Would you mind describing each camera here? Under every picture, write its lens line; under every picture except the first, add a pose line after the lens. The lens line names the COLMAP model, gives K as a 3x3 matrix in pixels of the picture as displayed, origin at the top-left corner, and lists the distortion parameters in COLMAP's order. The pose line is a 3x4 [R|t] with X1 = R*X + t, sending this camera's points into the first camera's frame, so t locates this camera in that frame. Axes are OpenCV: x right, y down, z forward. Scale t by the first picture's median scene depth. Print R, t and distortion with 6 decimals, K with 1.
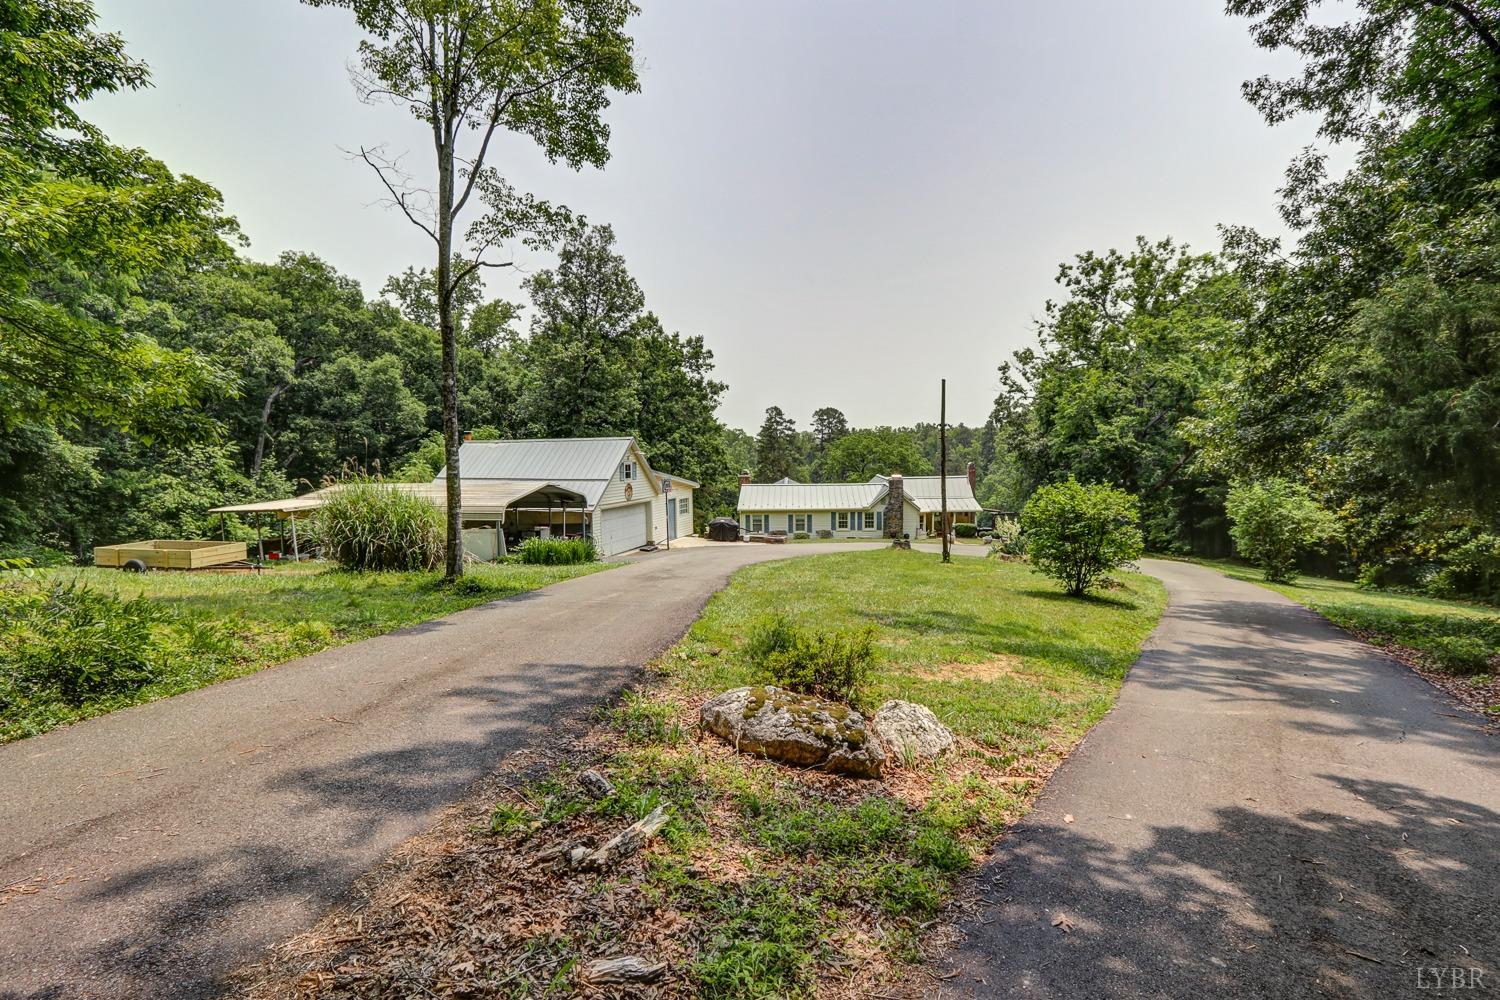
lens RADIAL K [[722.7, 0, 744.6], [0, 722.7, 499.6], [0, 0, 1]] dist [-0.019370, 0.000279]
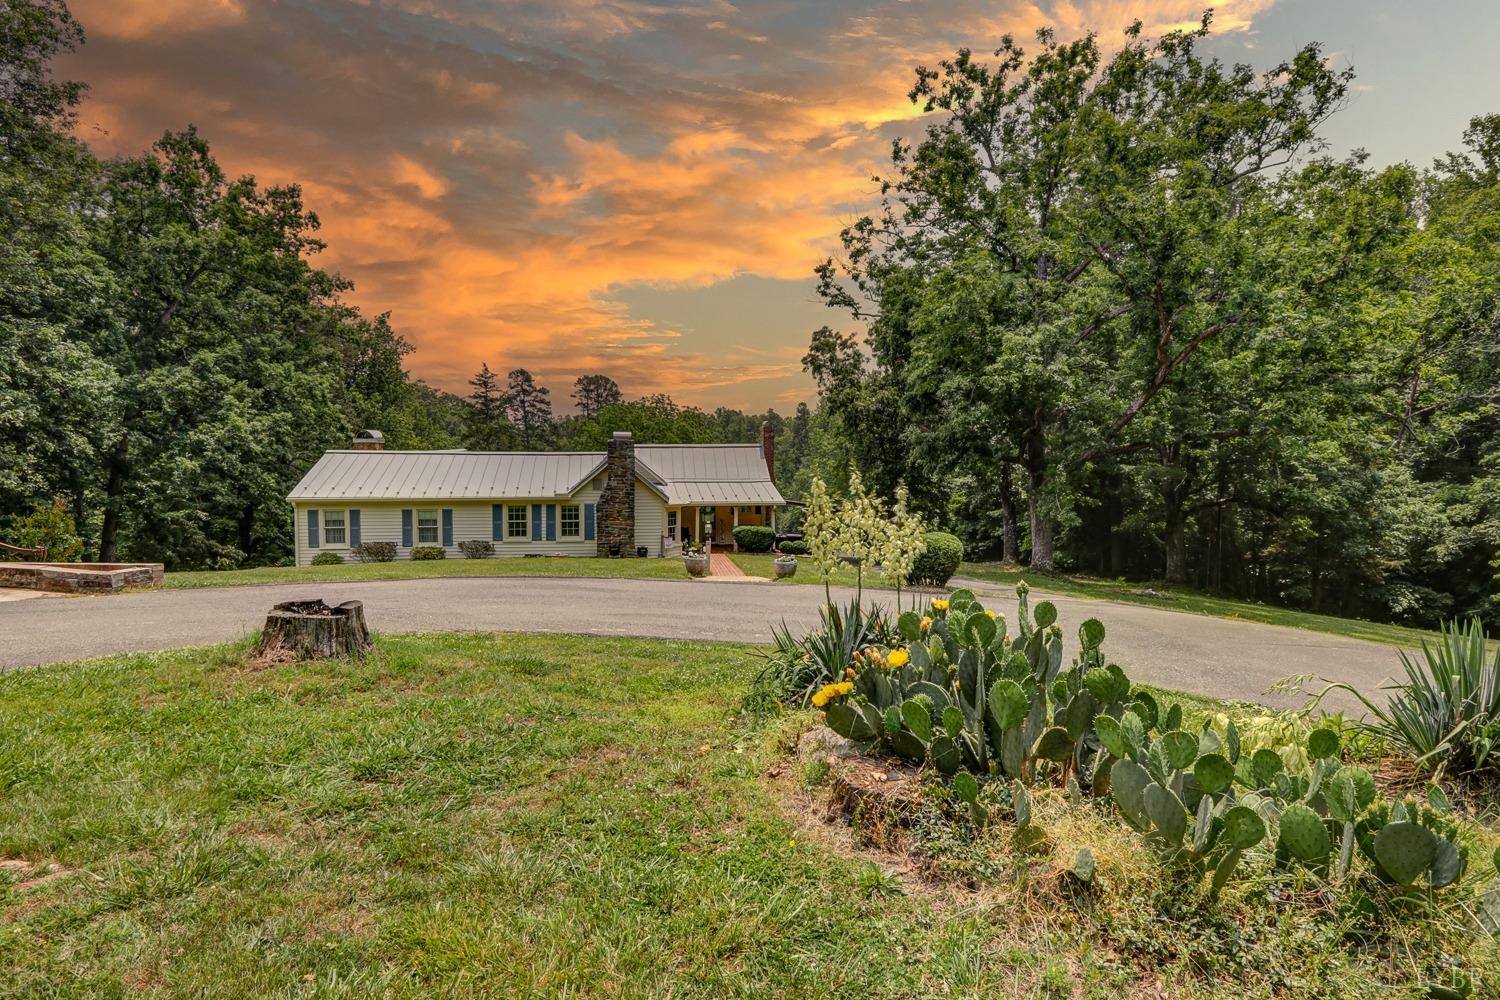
lens RADIAL K [[835.9, 0, 750.6], [0, 835.9, 492.1], [0, 0, 1]] dist [-0.025175, -0.000033]
pose [[0.966982, 0.007656, 0.254728, 0.144672], [-0.003342, 0.999844, -0.017362, 0.018238], [-0.254822, 0.015937, 0.966857, 0.397415]]
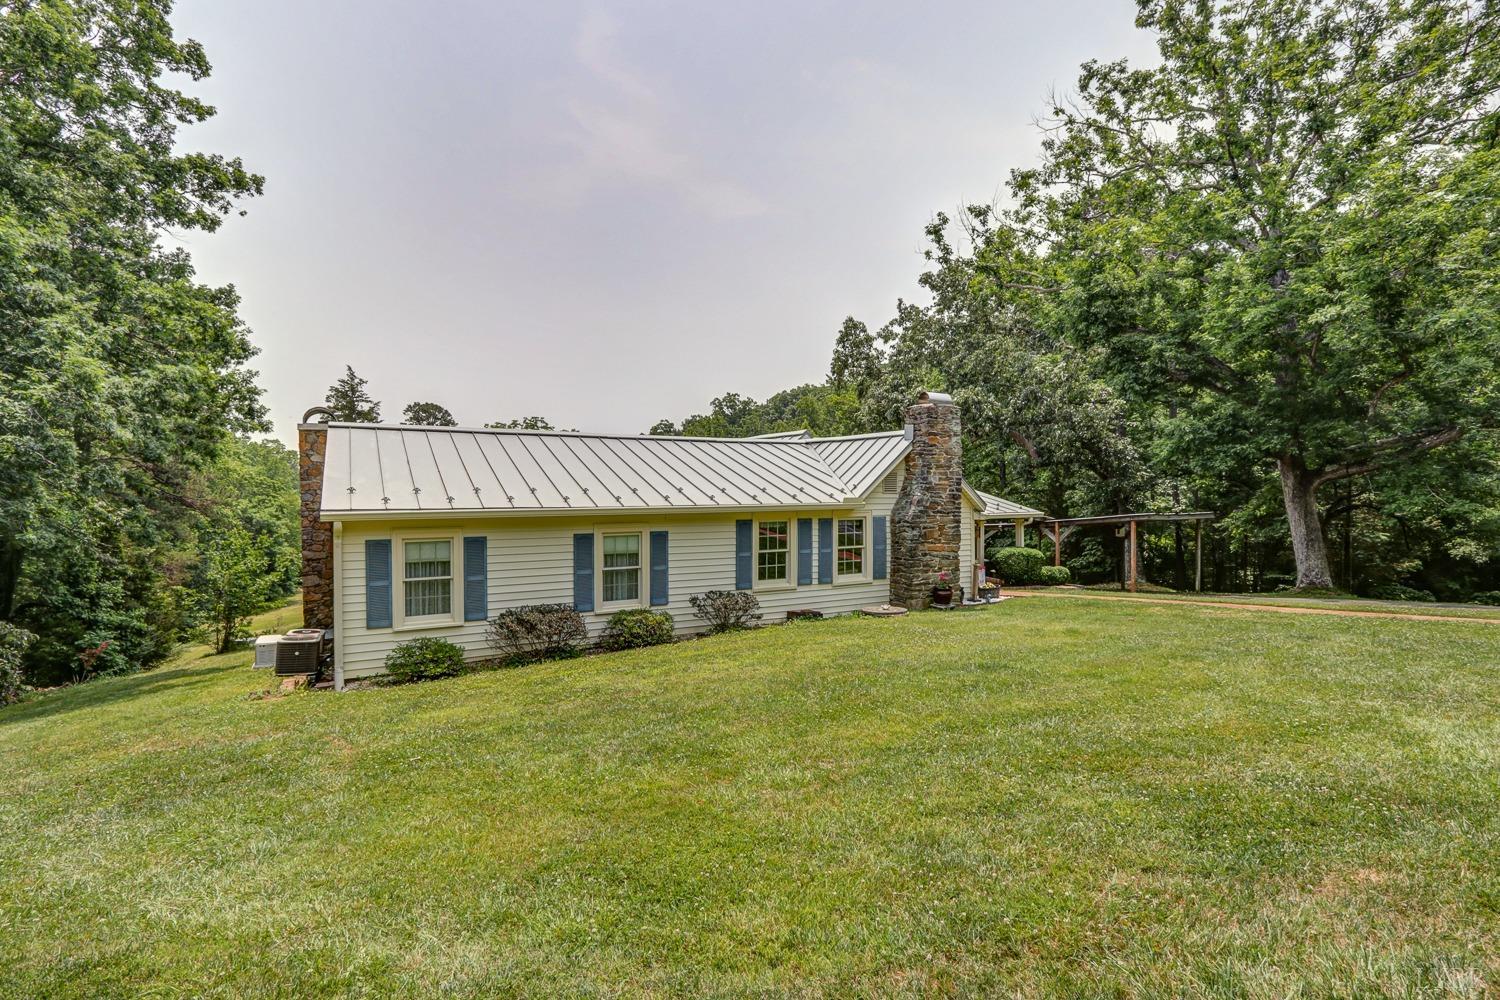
lens RADIAL K [[722.7, 0, 744.6], [0, 722.7, 499.6], [0, 0, 1]] dist [-0.019370, 0.000279]
pose [[0.835476, 0.005766, 0.549497, -0.020431], [0.027860, 0.998215, -0.052835, 0.023763], [-0.548821, 0.059452, 0.833823, 0.777726]]
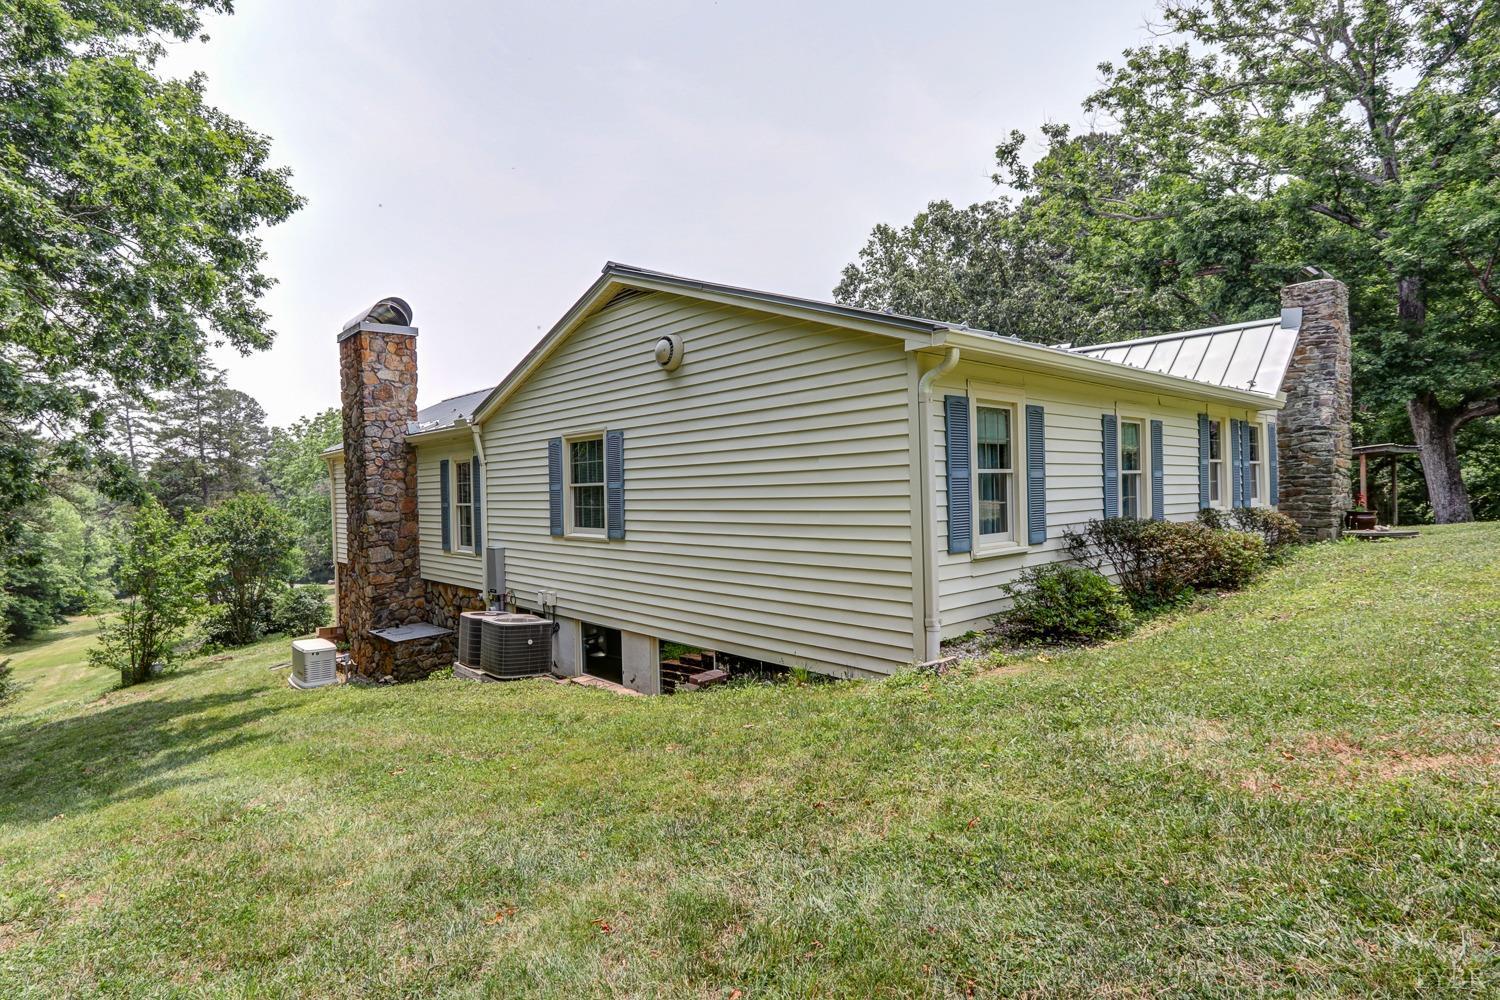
lens RADIAL K [[781.2, 0, 750.0], [0, 781.2, 500.0], [0, 0, 1]] dist [-0.017001, 0.000189]
pose [[0.721760, -0.016222, 0.691953, -0.087517], [0.060953, 0.997331, -0.040197, 0.037439], [-0.689454, 0.071189, 0.720822, 0.906399]]
